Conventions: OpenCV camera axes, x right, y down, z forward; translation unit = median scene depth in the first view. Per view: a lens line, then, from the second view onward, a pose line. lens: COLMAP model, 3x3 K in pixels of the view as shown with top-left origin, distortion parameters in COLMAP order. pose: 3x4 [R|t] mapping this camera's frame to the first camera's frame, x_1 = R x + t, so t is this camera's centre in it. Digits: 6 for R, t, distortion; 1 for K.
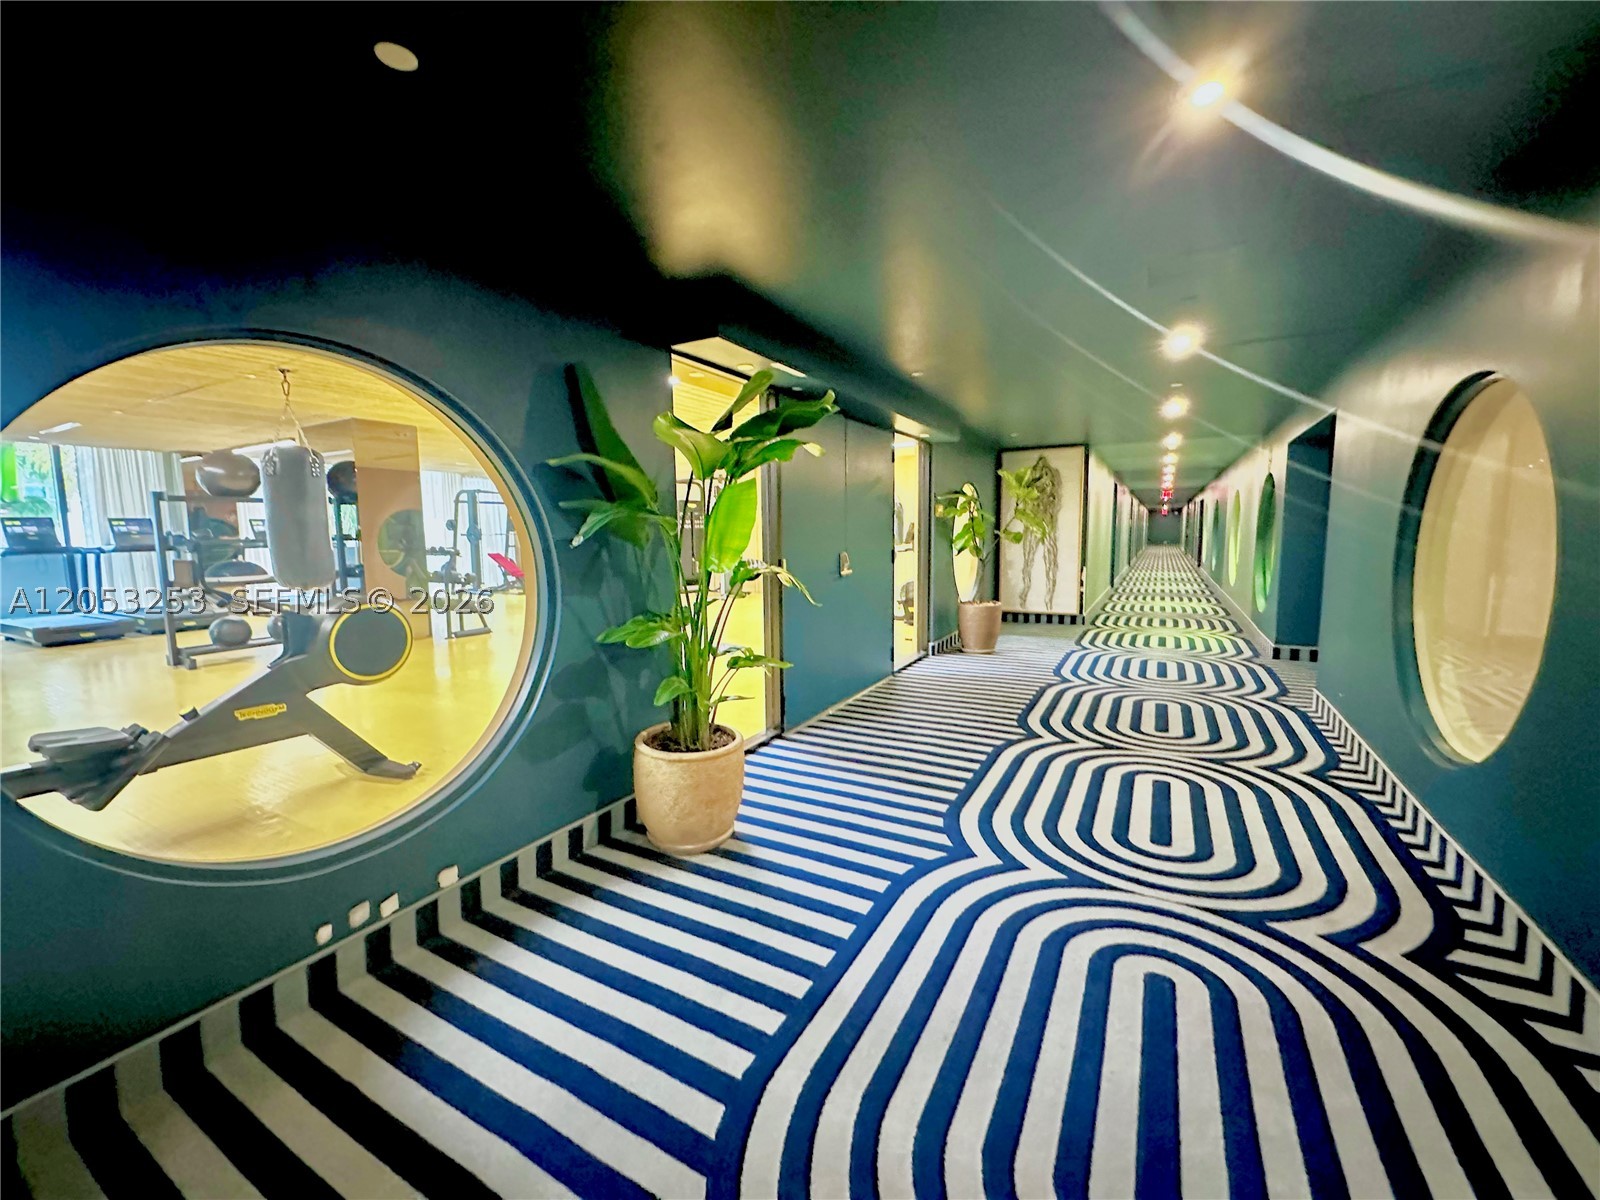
lens RADIAL K [[641.0, 0, 801.2], [0, 641.0, 596.9], [0, 0, 1]] dist [-0.001207, 0.000995]
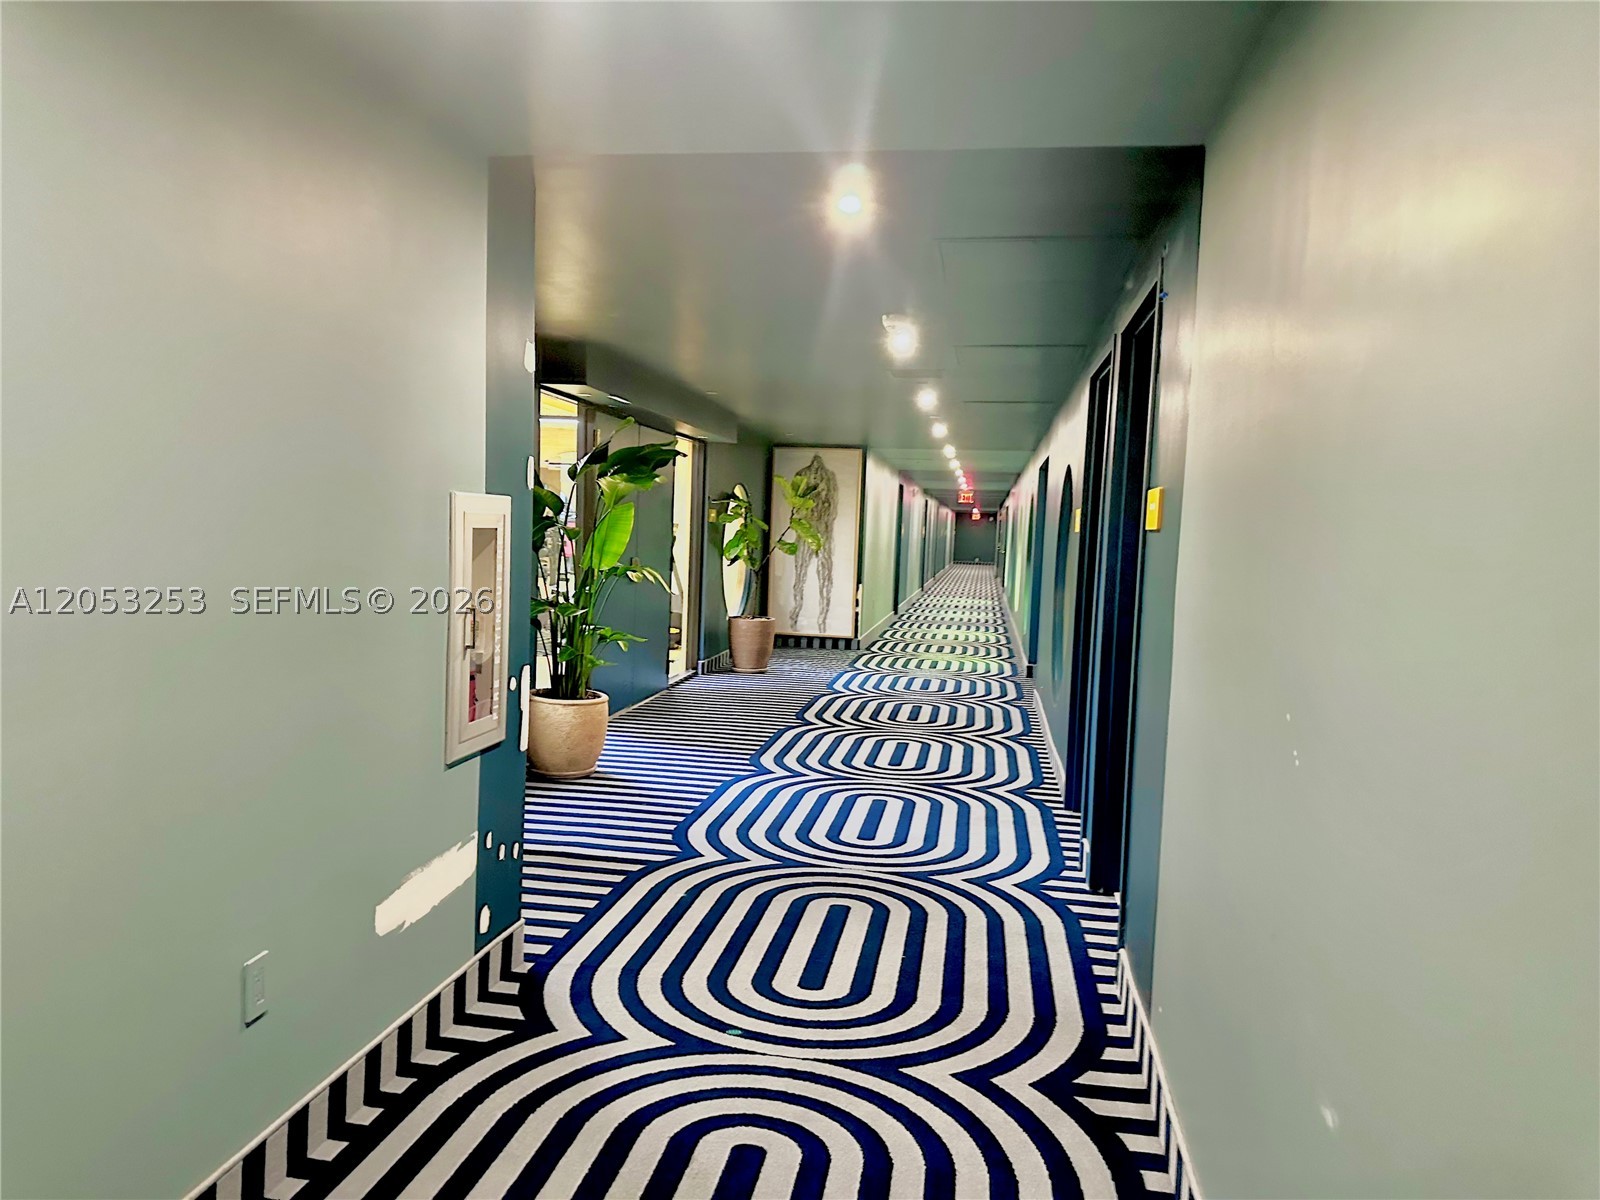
lens RADIAL K [[1131.2, 0, 798.4], [0, 1131.2, 601.5], [0, 0, 1]] dist [0.048751, -0.051569]
pose [[0.939178, 0.025771, 0.342462, -0.177744], [-0.014186, 0.999241, -0.036290, 0.035926], [-0.343138, 0.029225, 0.938830, -0.449962]]
